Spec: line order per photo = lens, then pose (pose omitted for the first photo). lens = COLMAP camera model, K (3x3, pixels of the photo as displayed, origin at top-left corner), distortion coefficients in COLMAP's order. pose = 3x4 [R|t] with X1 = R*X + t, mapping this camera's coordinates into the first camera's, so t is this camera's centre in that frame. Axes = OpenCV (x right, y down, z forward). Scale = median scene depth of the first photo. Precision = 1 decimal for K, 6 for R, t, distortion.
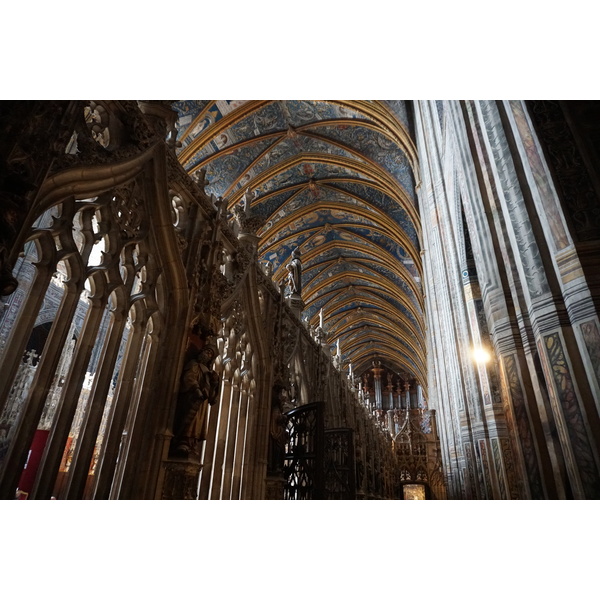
lens RADIAL K [[409.5, 0, 300.0], [0, 409.5, 300.0], [0, 0, 1]] dist [-0.064868, -0.000622]
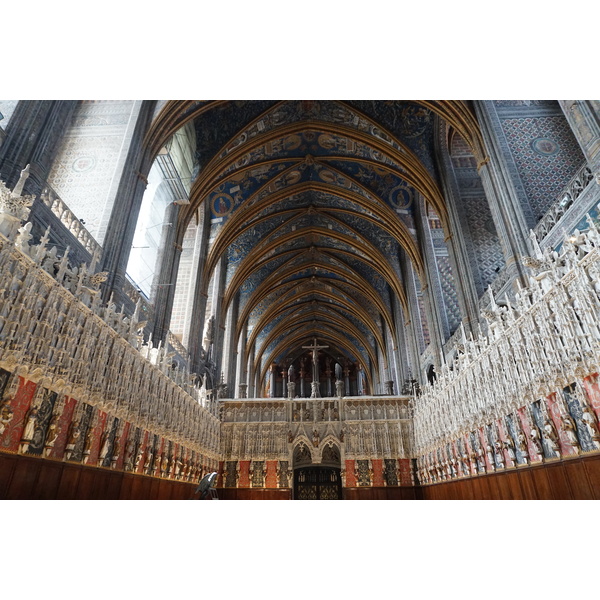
lens RADIAL K [[410.1, 0, 300.4], [0, 410.1, 289.6], [0, 0, 1]] dist [-0.000212, 0.000455]
pose [[0.971320, 0.079507, 0.224088, -0.104518], [-0.075898, 0.996810, -0.024687, 0.095445], [-0.225336, 0.006971, 0.974256, 0.201579]]
